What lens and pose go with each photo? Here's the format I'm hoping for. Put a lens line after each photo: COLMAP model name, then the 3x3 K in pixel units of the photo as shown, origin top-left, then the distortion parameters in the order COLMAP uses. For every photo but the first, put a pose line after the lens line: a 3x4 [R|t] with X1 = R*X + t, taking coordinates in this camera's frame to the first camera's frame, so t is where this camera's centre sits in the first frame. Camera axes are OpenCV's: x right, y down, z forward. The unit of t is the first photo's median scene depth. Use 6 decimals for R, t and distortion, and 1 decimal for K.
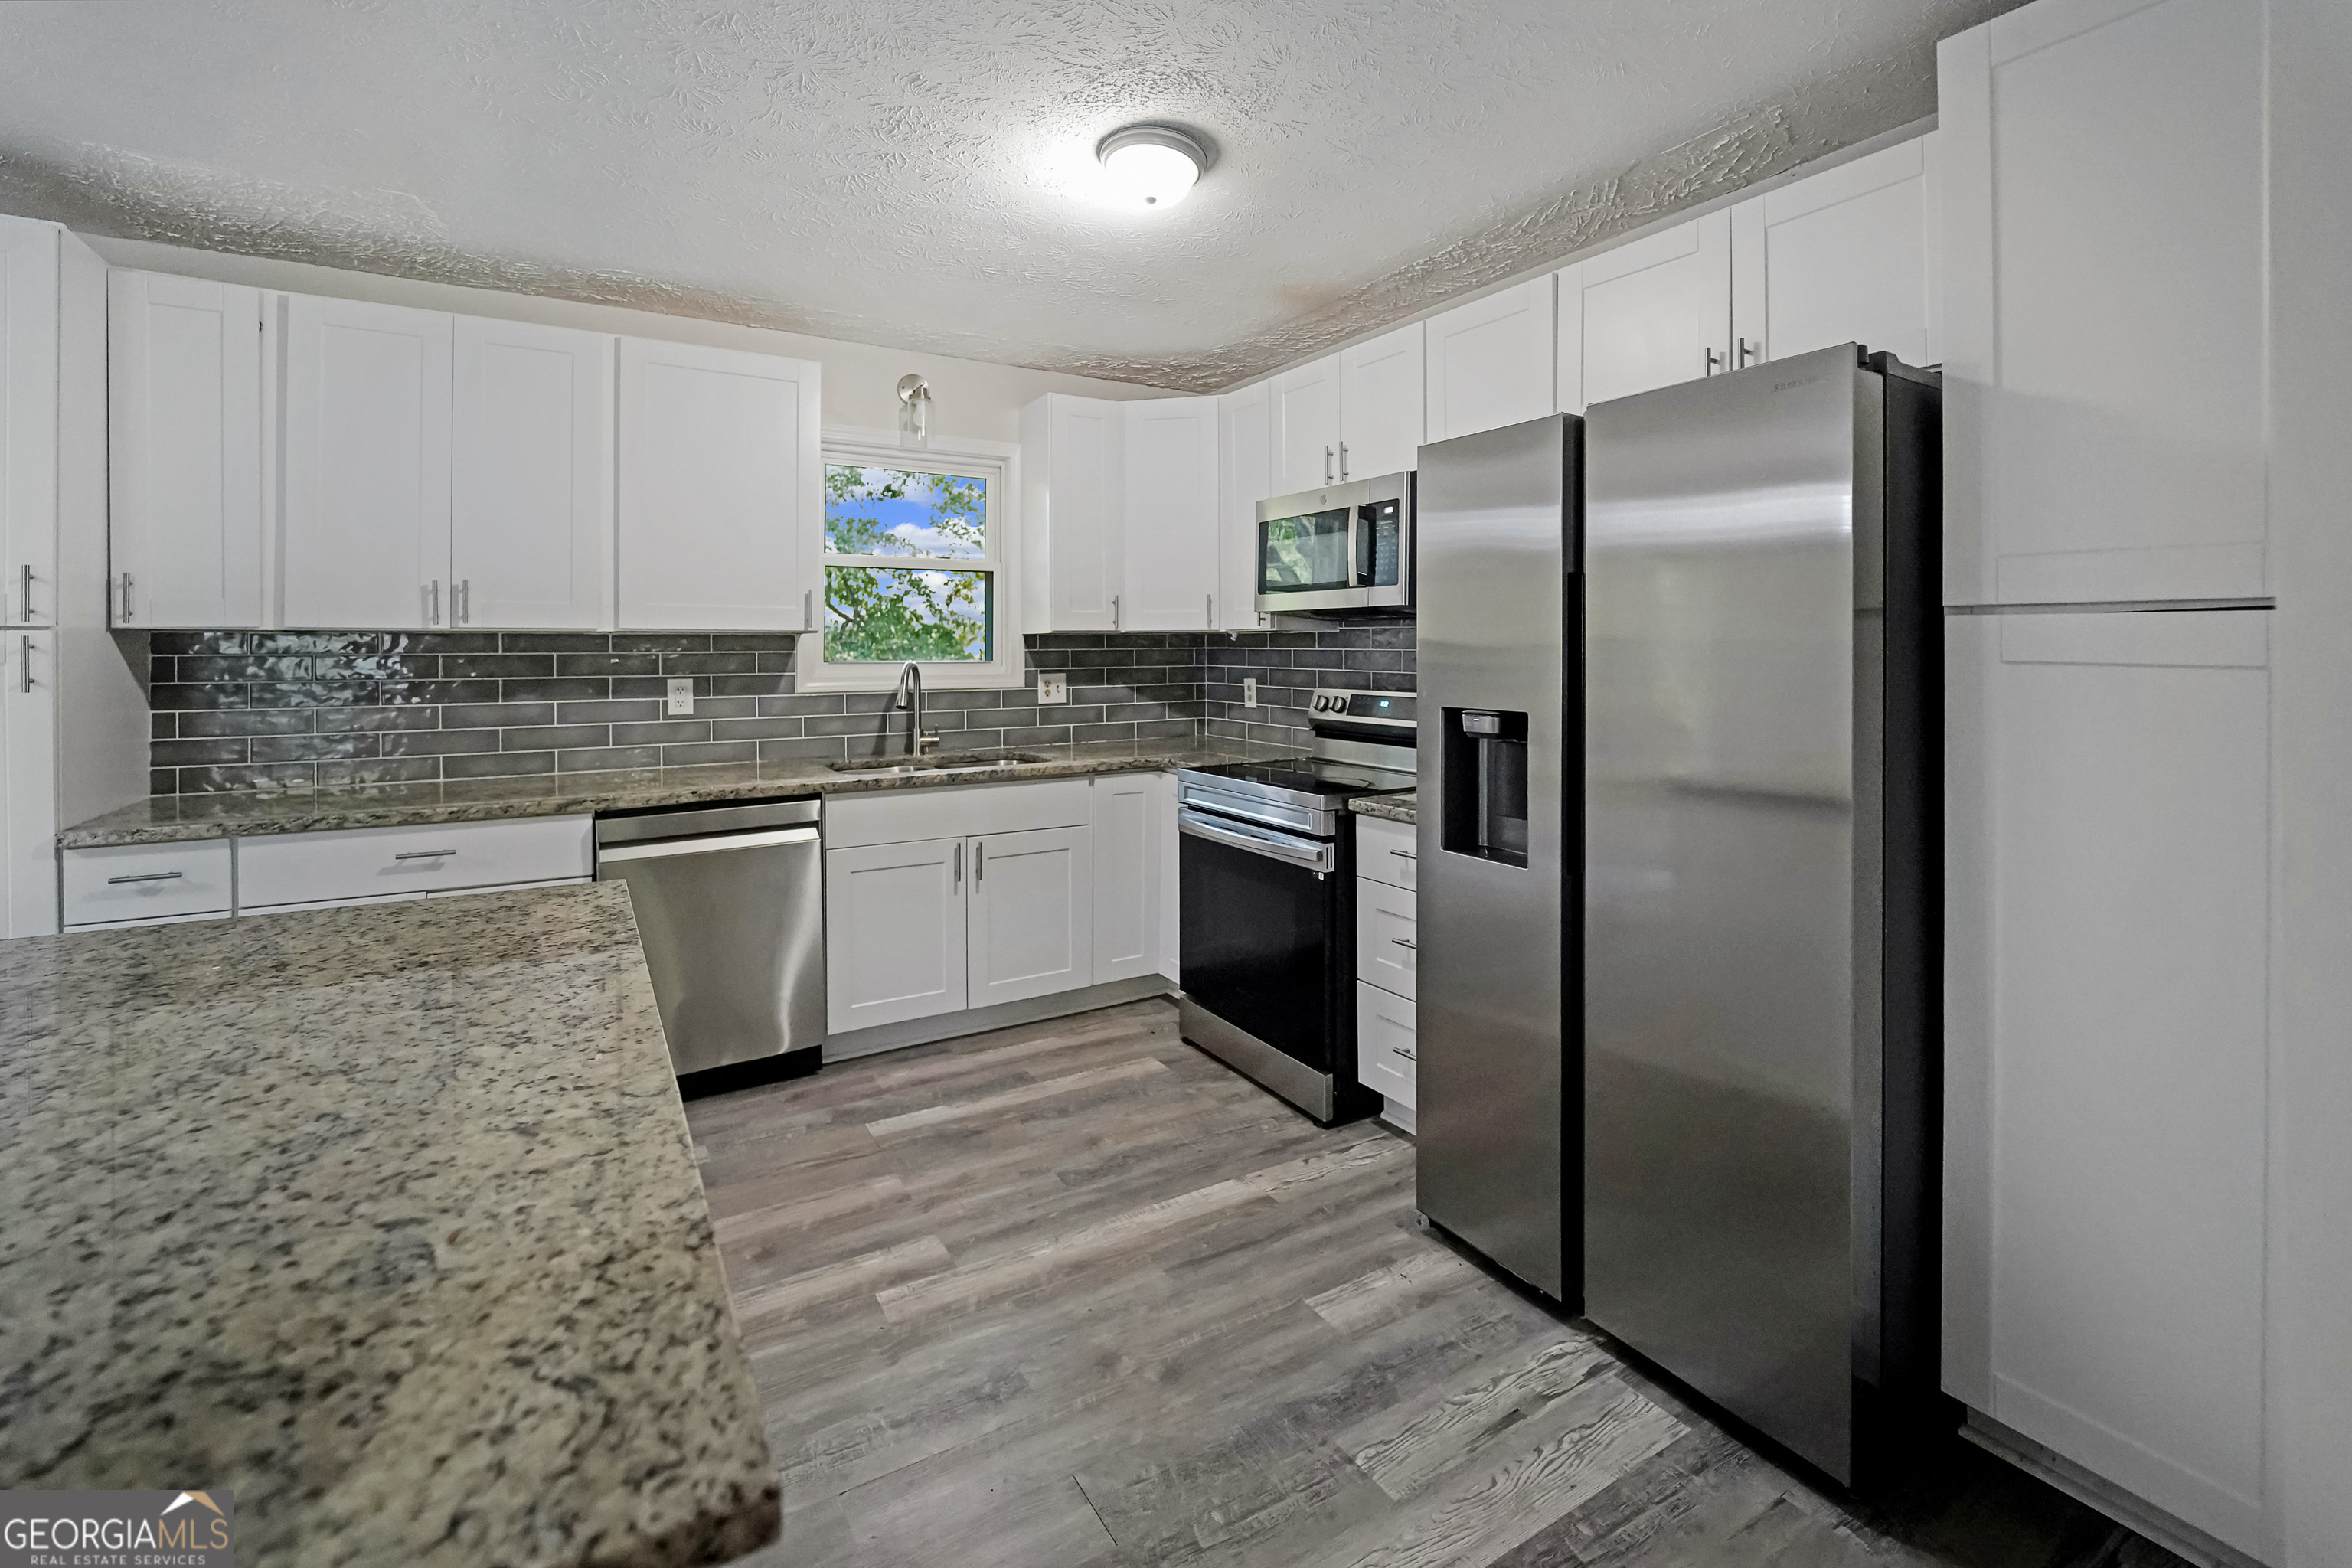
lens RADIAL K [[1020.7, 0, 1171.8], [0, 1020.7, 651.2], [0, 0, 1]] dist [-0.002710, -0.000573]
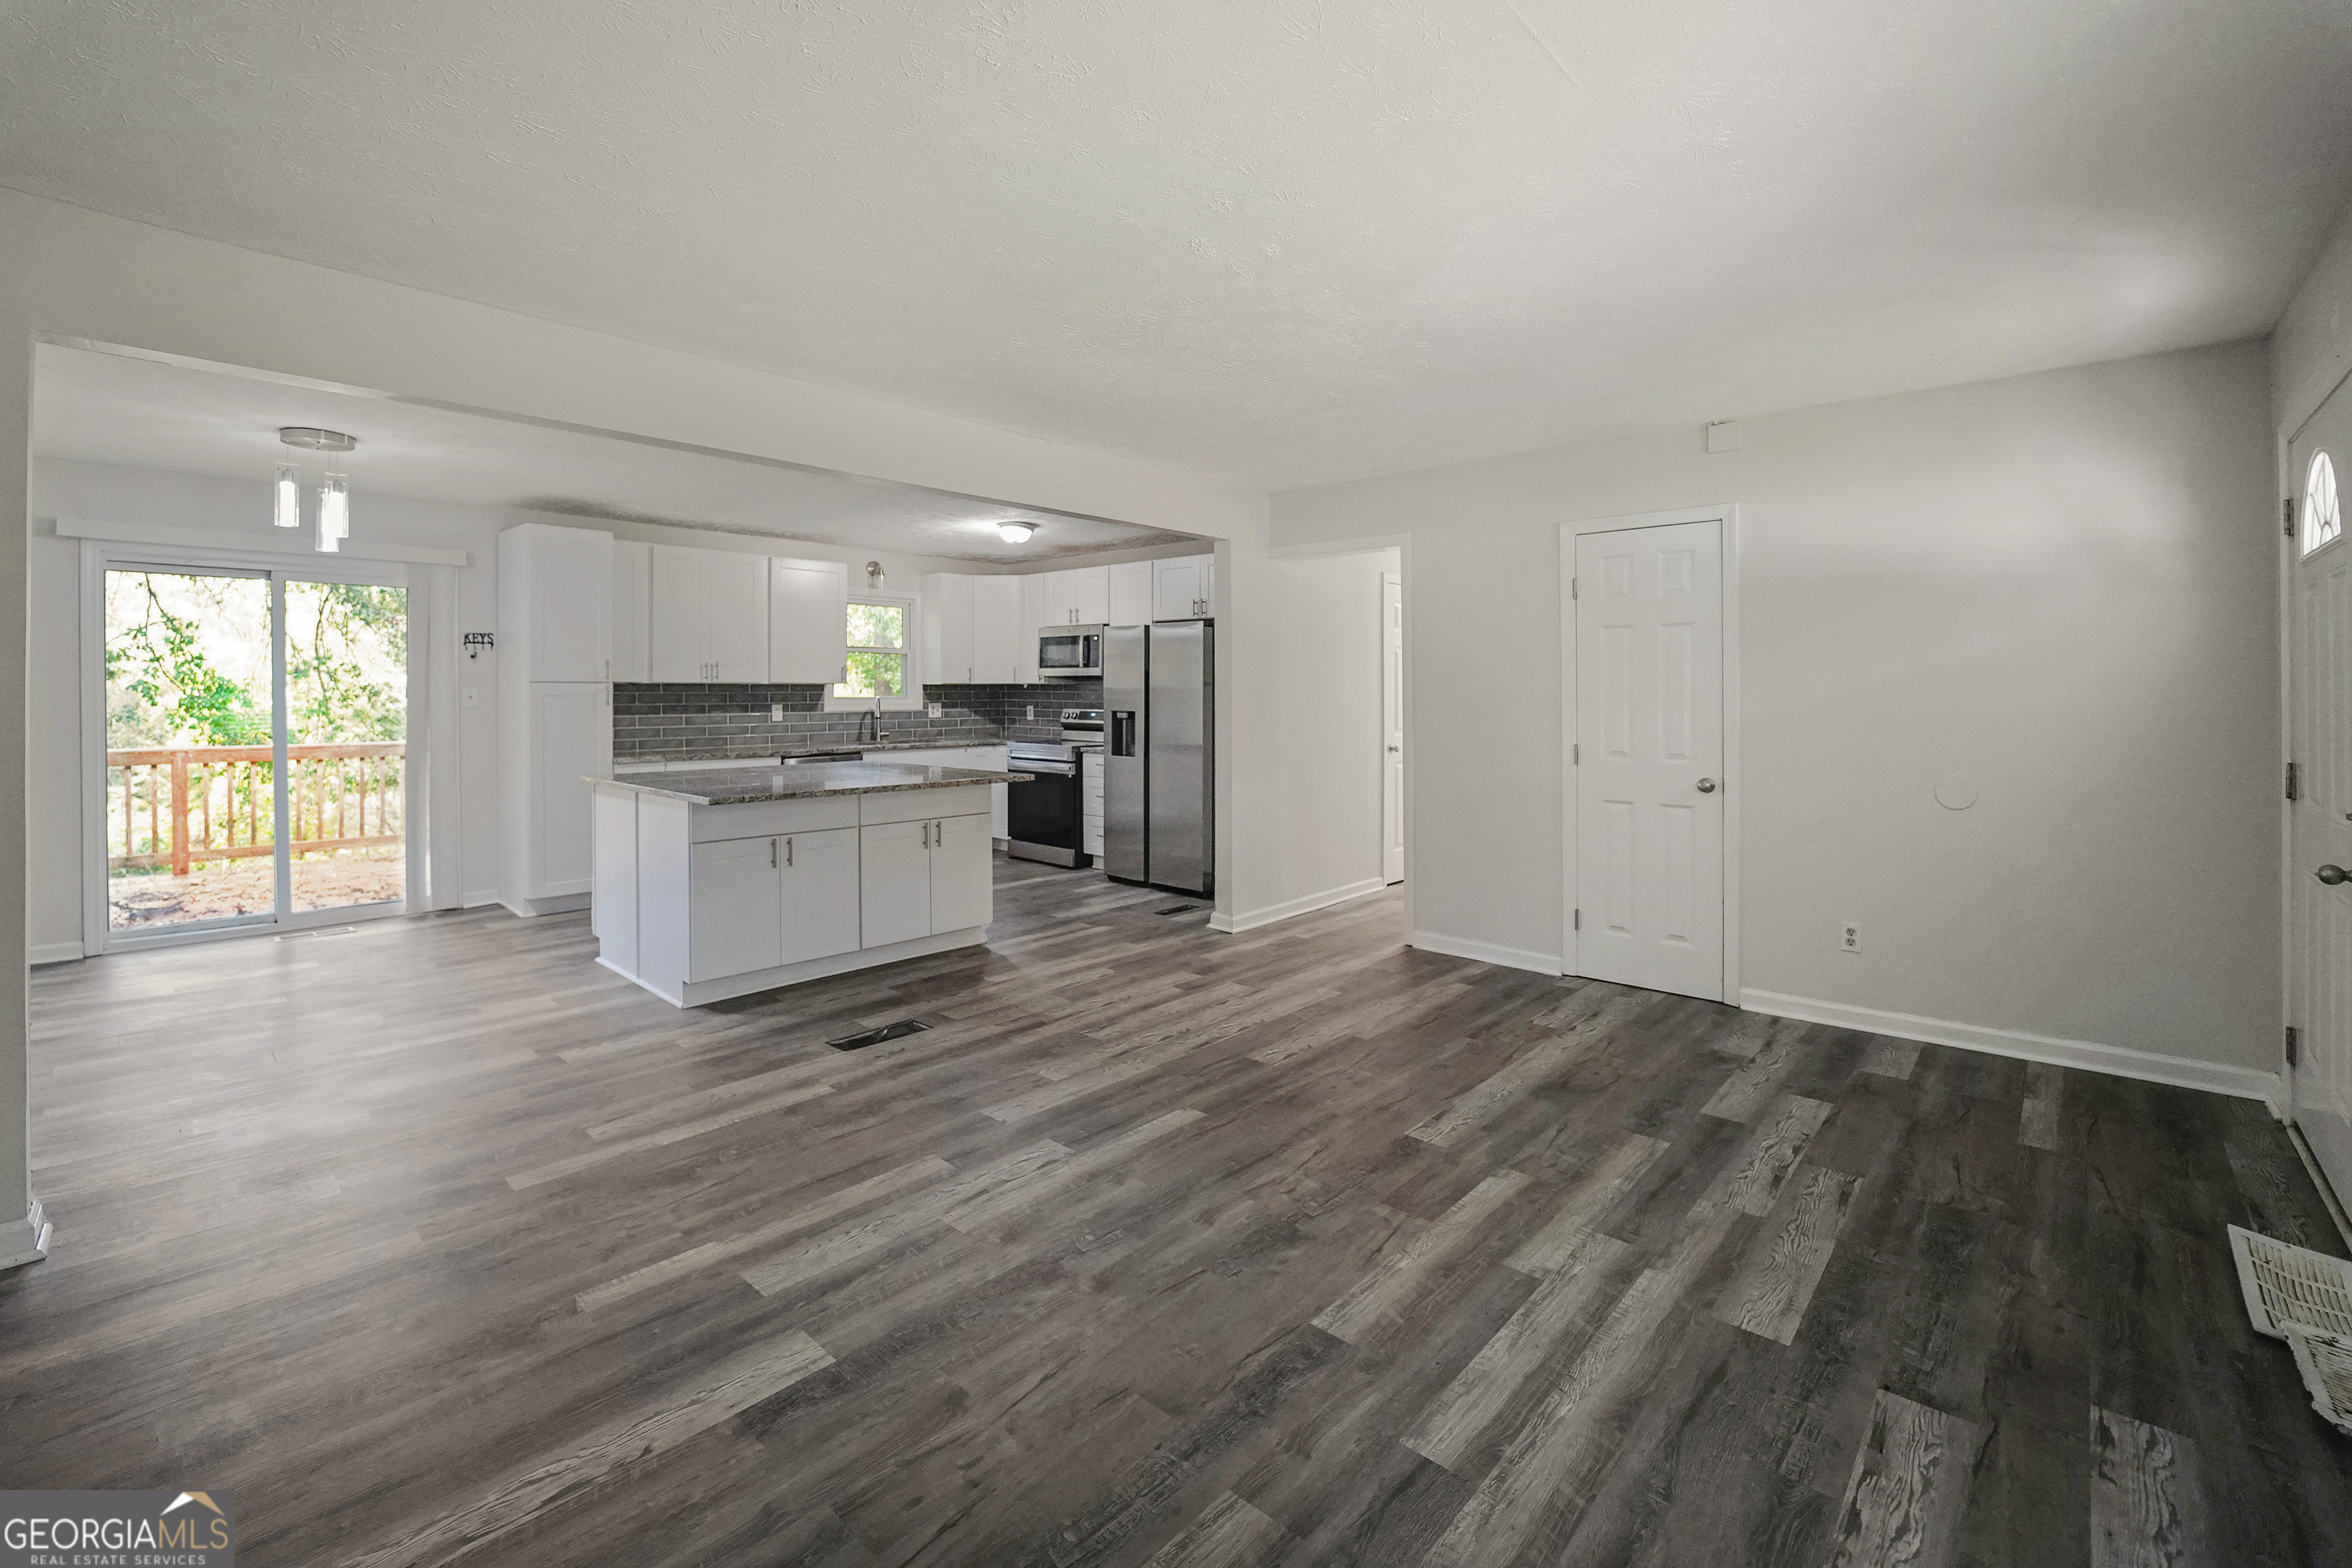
lens RADIAL K [[989.1, 0, 1180.8], [0, 989.1, 722.4], [0, 0, 1]] dist [-0.001022, -0.000268]
pose [[0.956854, -0.005668, 0.290514, -0.276305], [-0.002954, 0.999568, 0.029232, 0.000910], [-0.290554, -0.028829, 0.956424, -1.314153]]
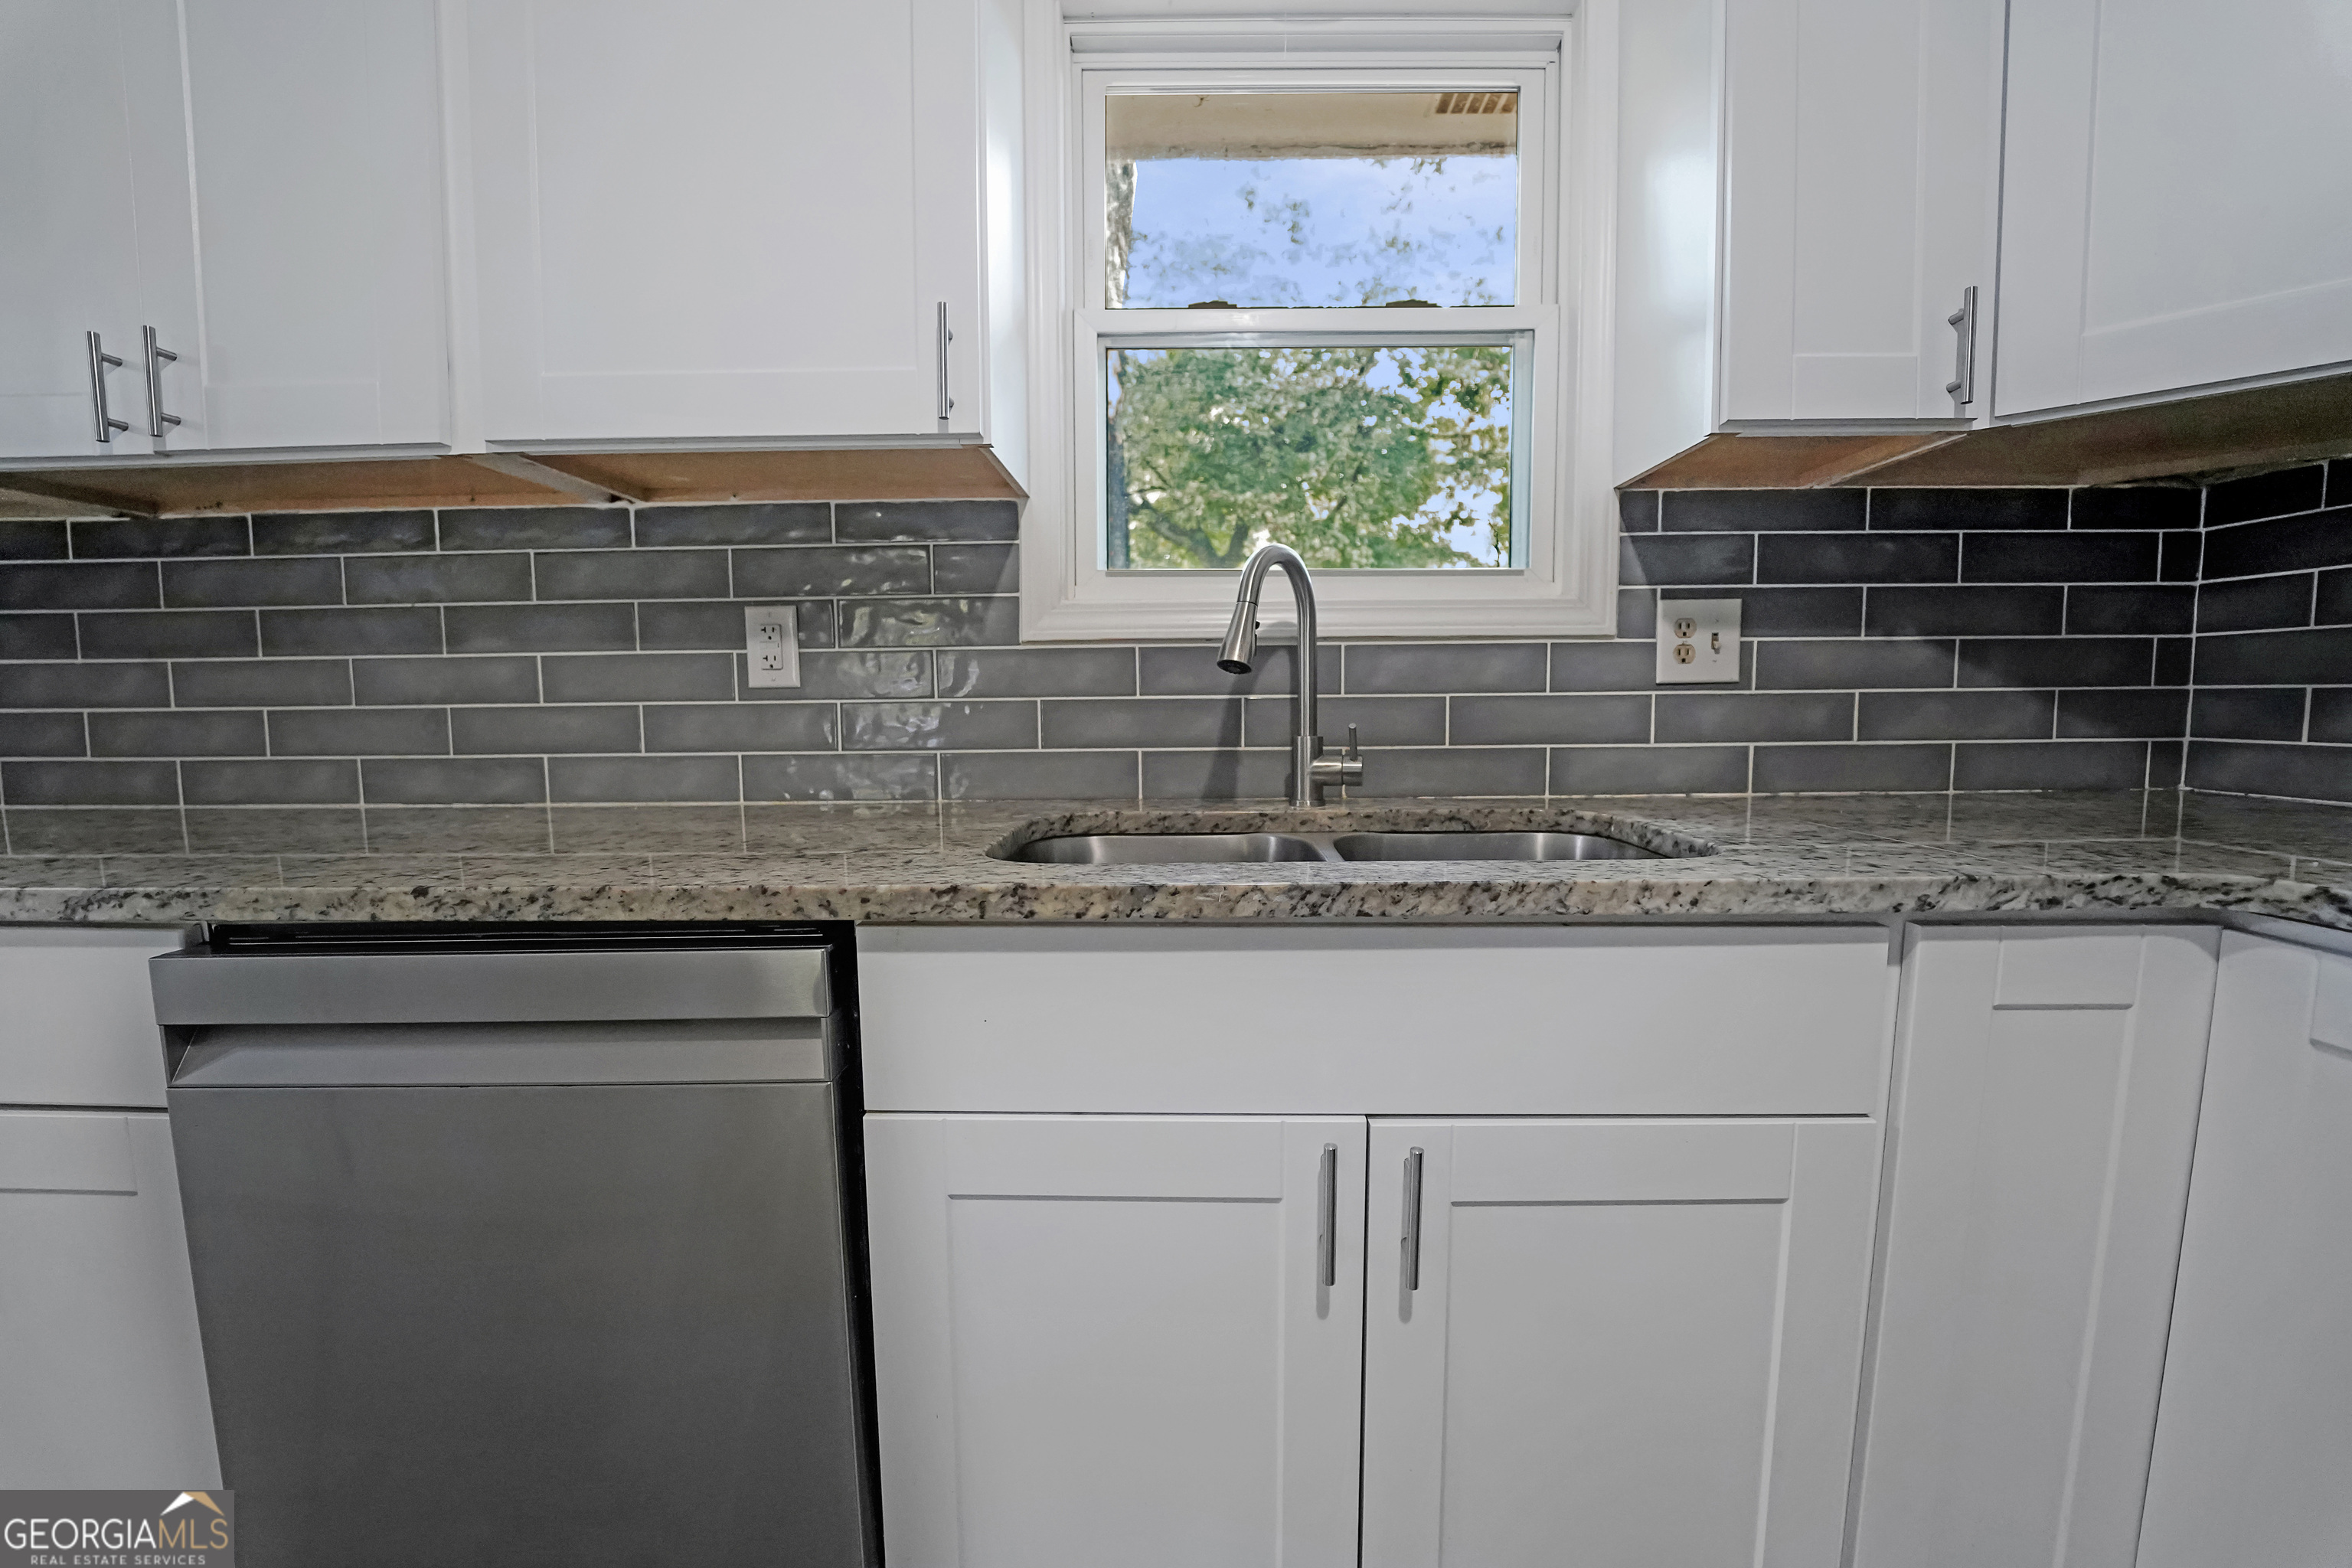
lens RADIAL K [[957.0, 0, 1176.0], [0, 957.0, 784.0], [0, 0, 1]] dist [-0.024292, -0.000148]
pose [[0.841315, 0.040275, -0.539042, -0.110962], [0.004099, 0.996716, 0.080867, 0.072994], [0.540529, -0.070244, 0.838388, 0.761792]]
